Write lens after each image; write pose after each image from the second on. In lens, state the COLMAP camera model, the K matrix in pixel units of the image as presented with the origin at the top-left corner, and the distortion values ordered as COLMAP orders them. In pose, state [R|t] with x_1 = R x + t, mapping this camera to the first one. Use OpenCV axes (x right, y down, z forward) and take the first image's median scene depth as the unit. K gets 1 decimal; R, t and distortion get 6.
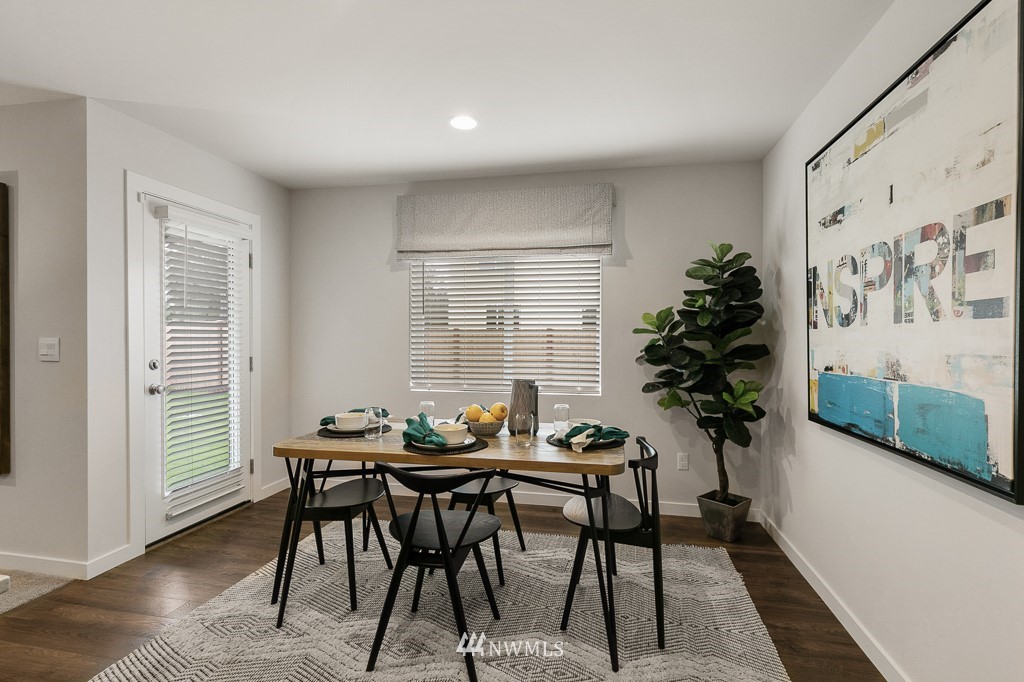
lens RADIAL K [[457.1, 0, 518.0], [0, 457.1, 344.4], [0, 0, 1]] dist [0.015281, -0.000074]
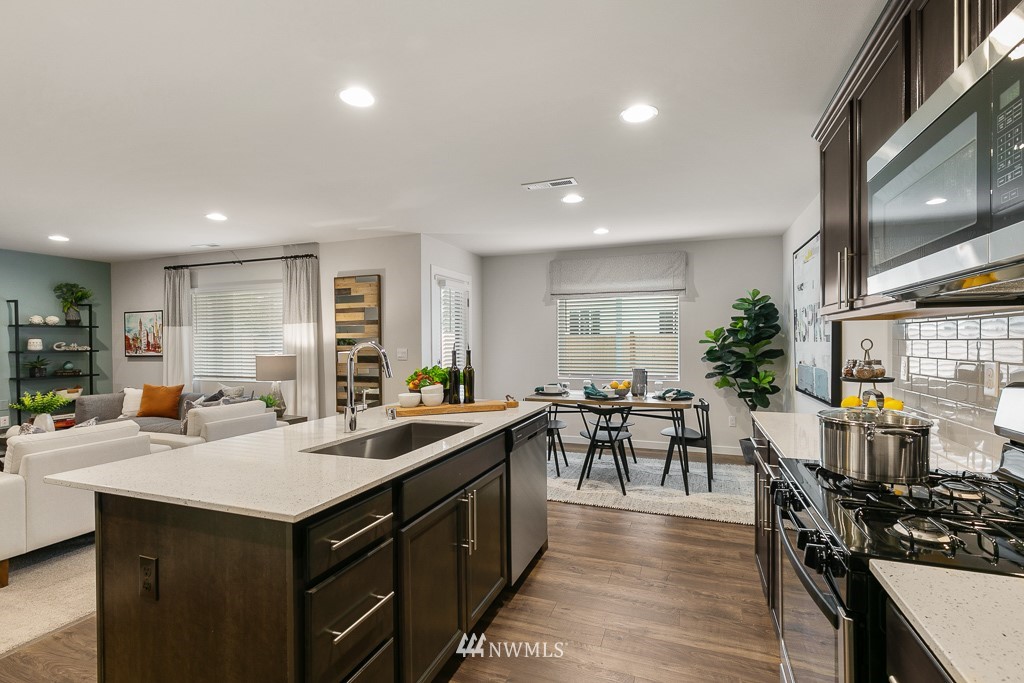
lens RADIAL K [[457.1, 0, 518.0], [0, 457.1, 344.9], [0, 0, 1]] dist [0.015281, -0.000074]
pose [[0.988000, -0.007732, -0.154262, -0.159285], [0.007259, 0.999967, -0.003631, -0.017274], [0.154285, 0.002467, 0.988023, -0.833484]]
